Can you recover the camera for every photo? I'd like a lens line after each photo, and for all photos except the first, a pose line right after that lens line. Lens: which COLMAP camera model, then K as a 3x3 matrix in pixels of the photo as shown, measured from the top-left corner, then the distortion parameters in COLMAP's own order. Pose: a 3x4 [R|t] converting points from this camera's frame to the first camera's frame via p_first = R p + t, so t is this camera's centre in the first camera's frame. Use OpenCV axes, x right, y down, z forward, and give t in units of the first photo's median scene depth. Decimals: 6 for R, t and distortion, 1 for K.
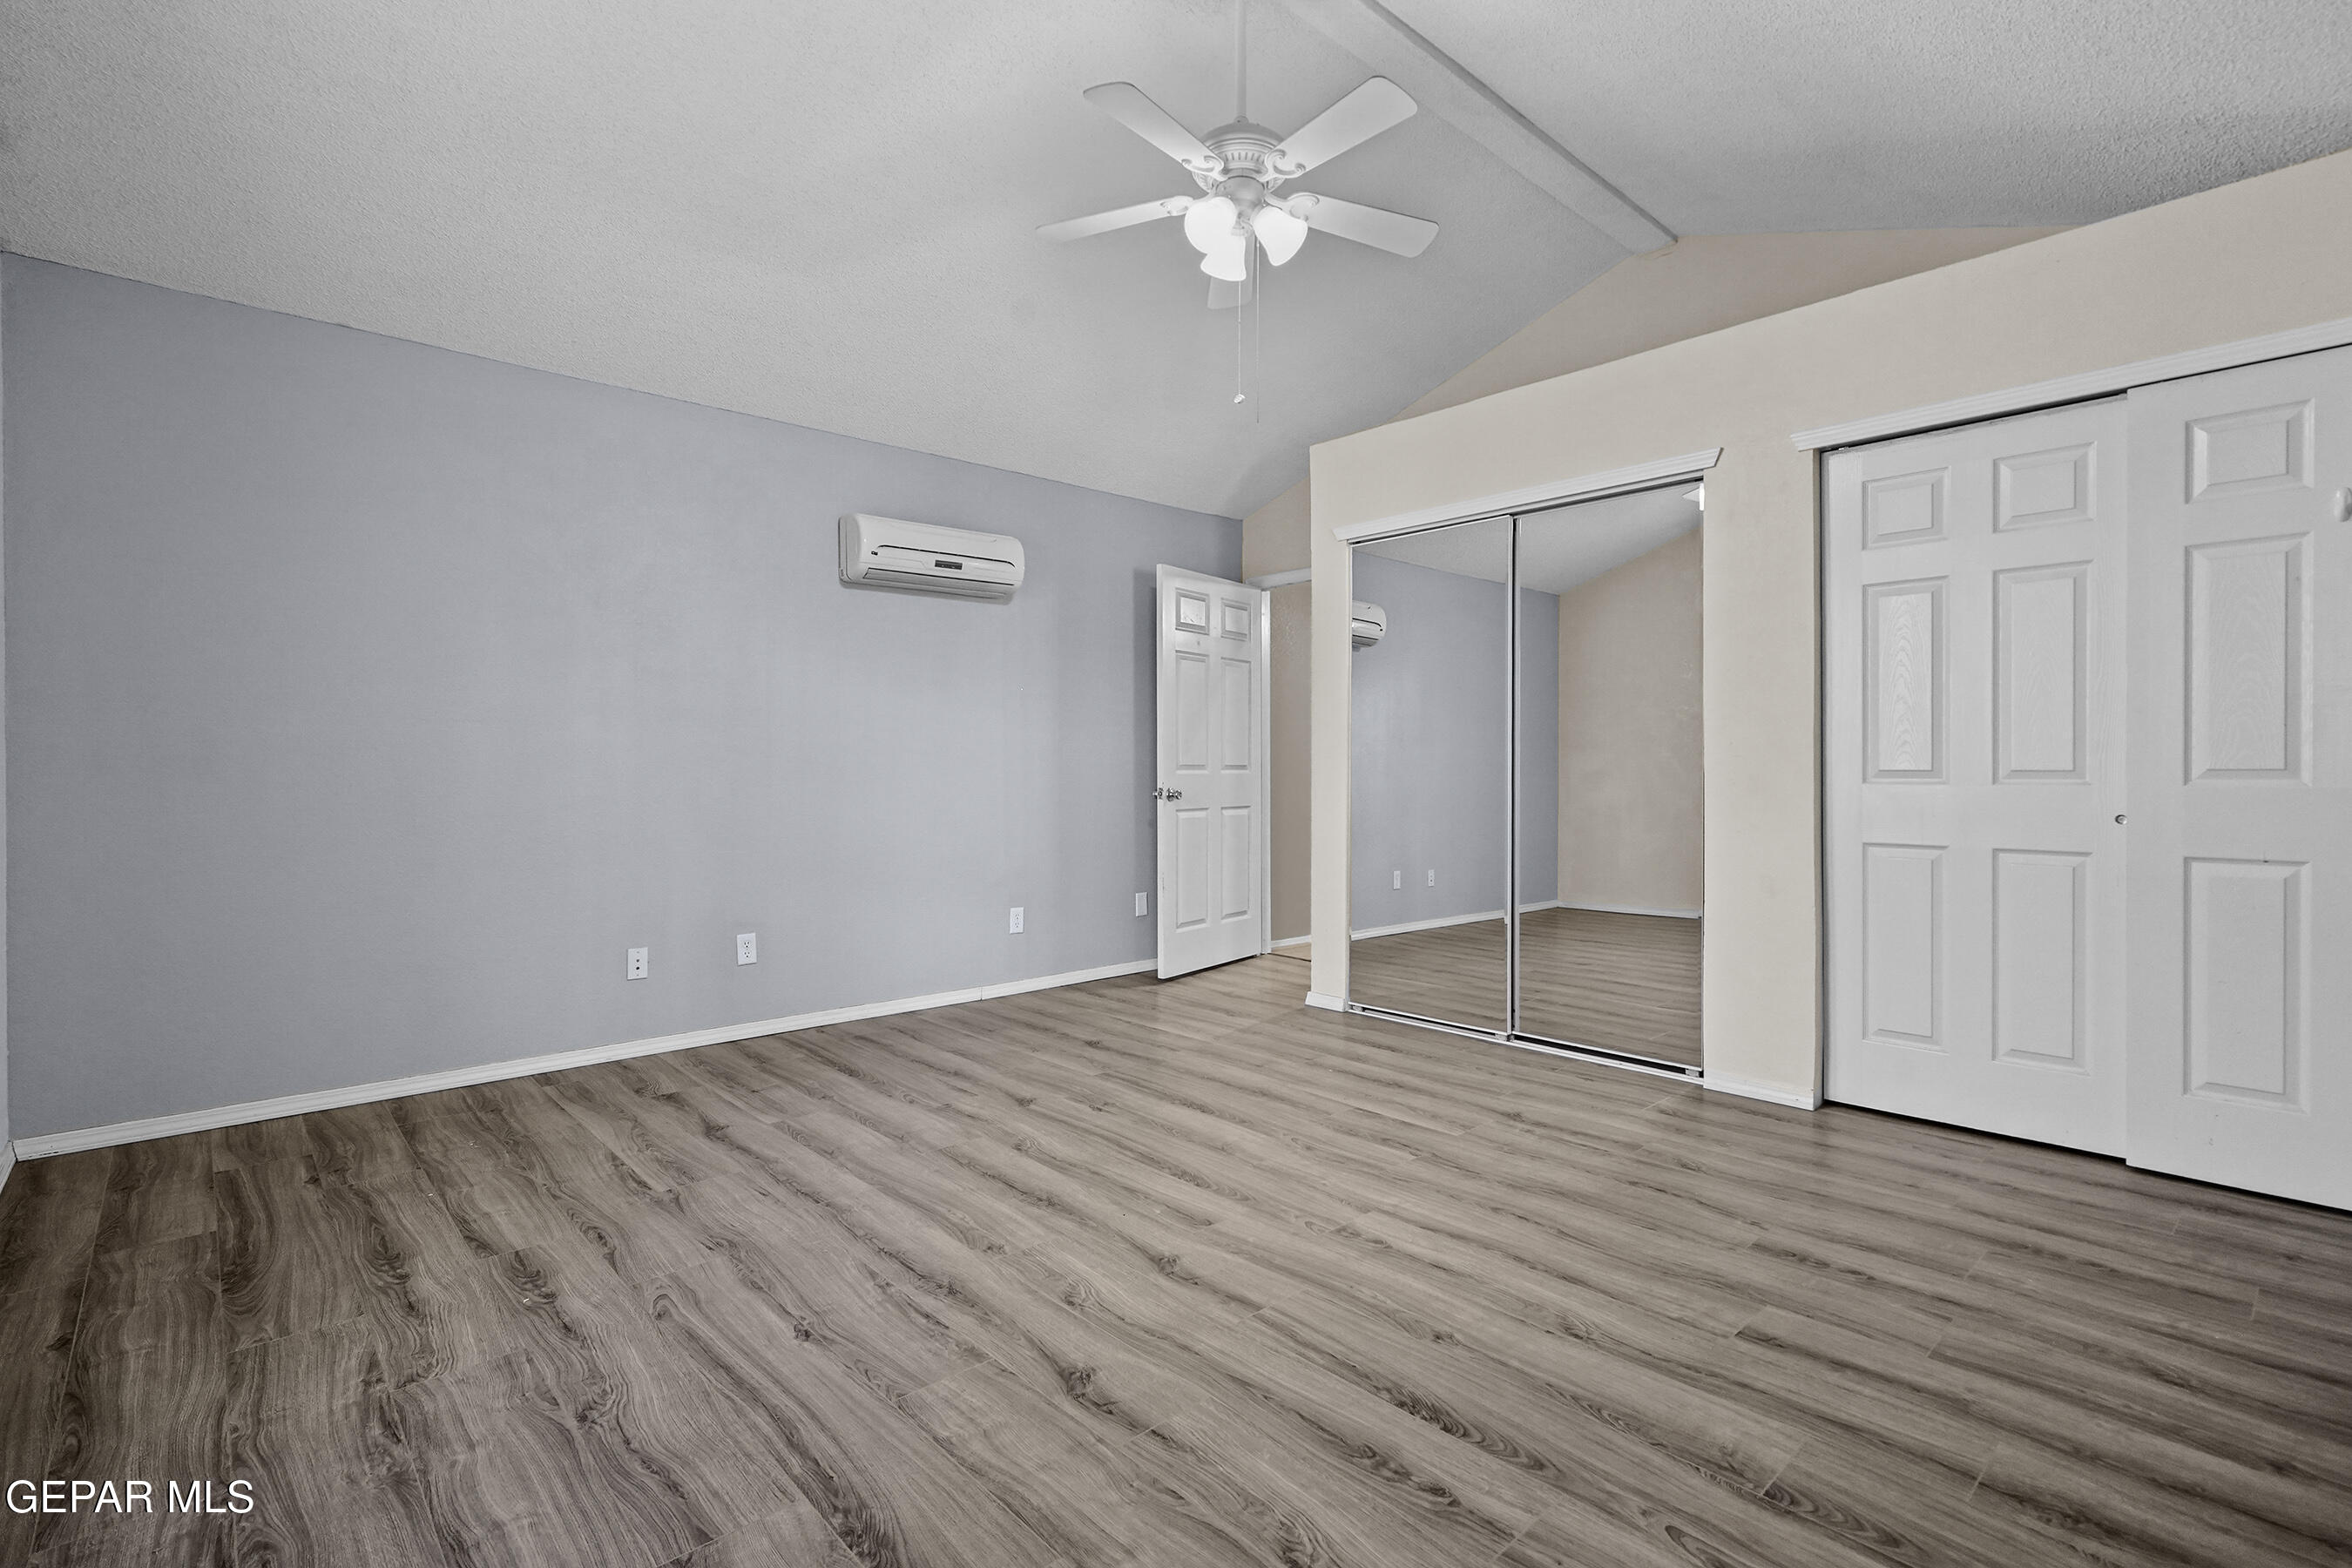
lens RADIAL K [[1078.7, 0, 1176.8], [0, 1078.7, 776.1], [0, 0, 1]] dist [0.009122, -0.002986]
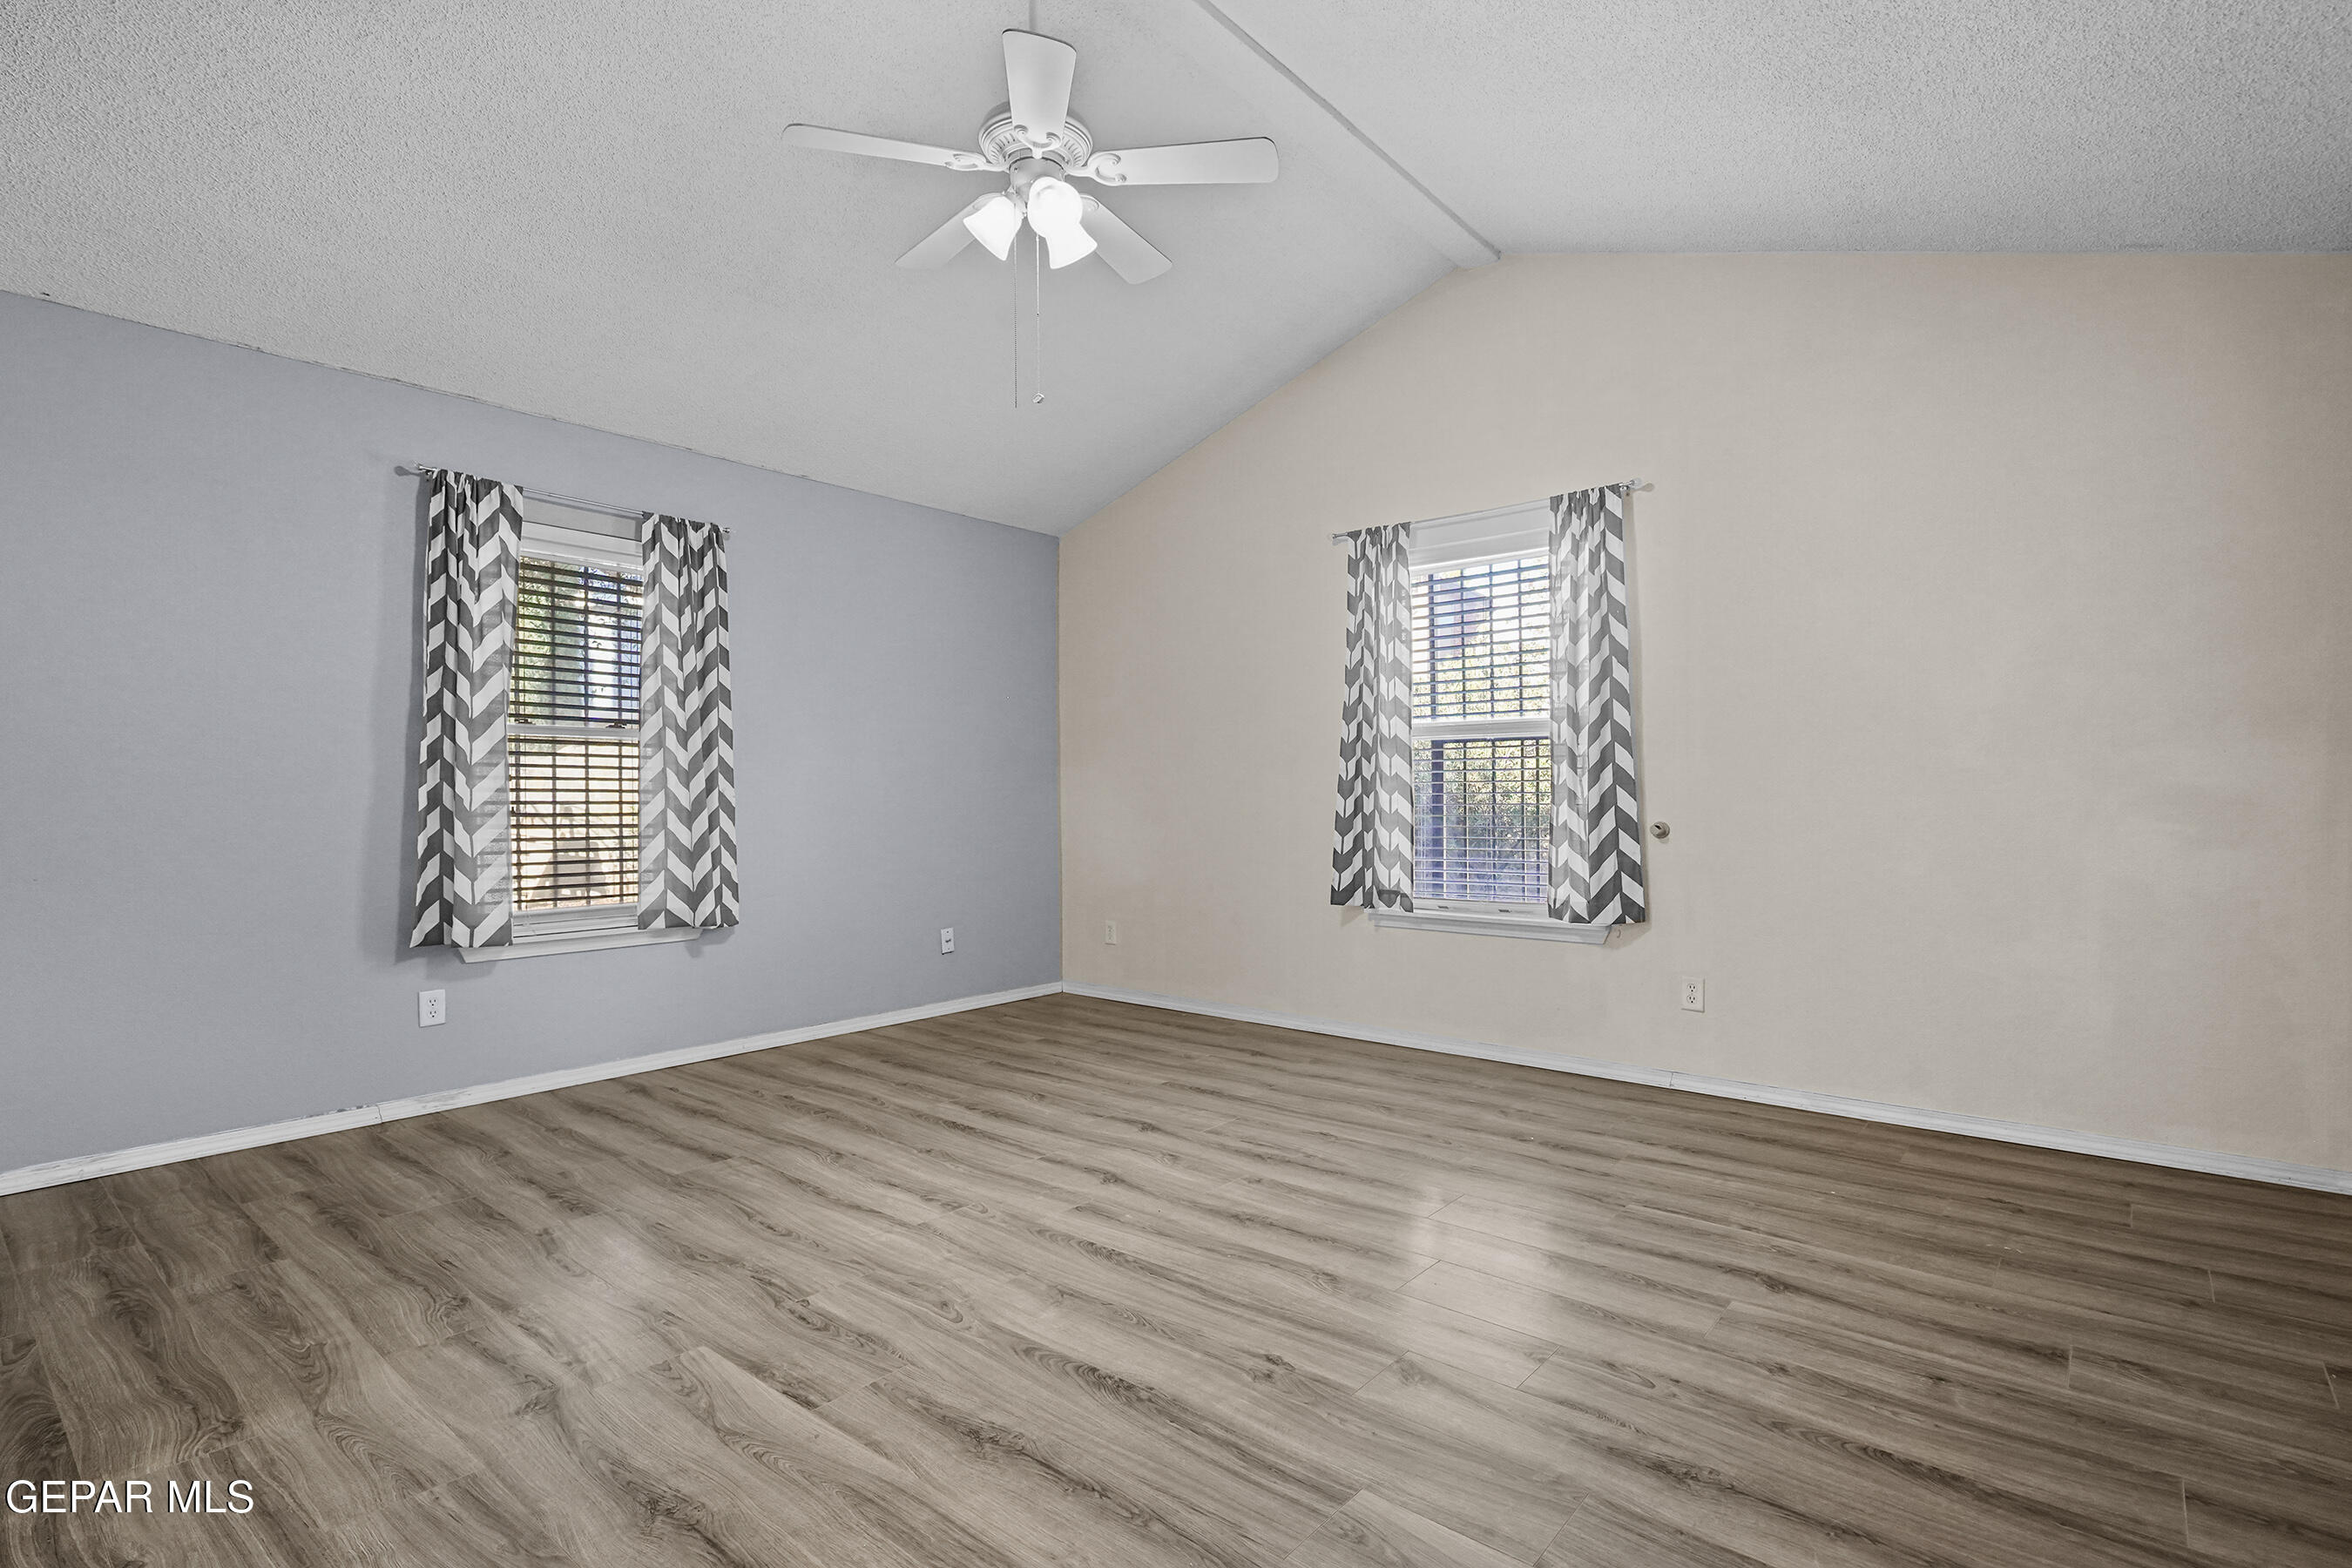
lens RADIAL K [[1078.7, 0, 1172.1], [0, 1078.7, 790.3], [0, 0, 1]] dist [0.009122, -0.002986]
pose [[-0.991213, 0.007440, -0.132065, 0.065773], [0.007101, 0.999970, 0.003040, -0.004768], [0.132084, 0.002075, -0.991236, 1.807764]]
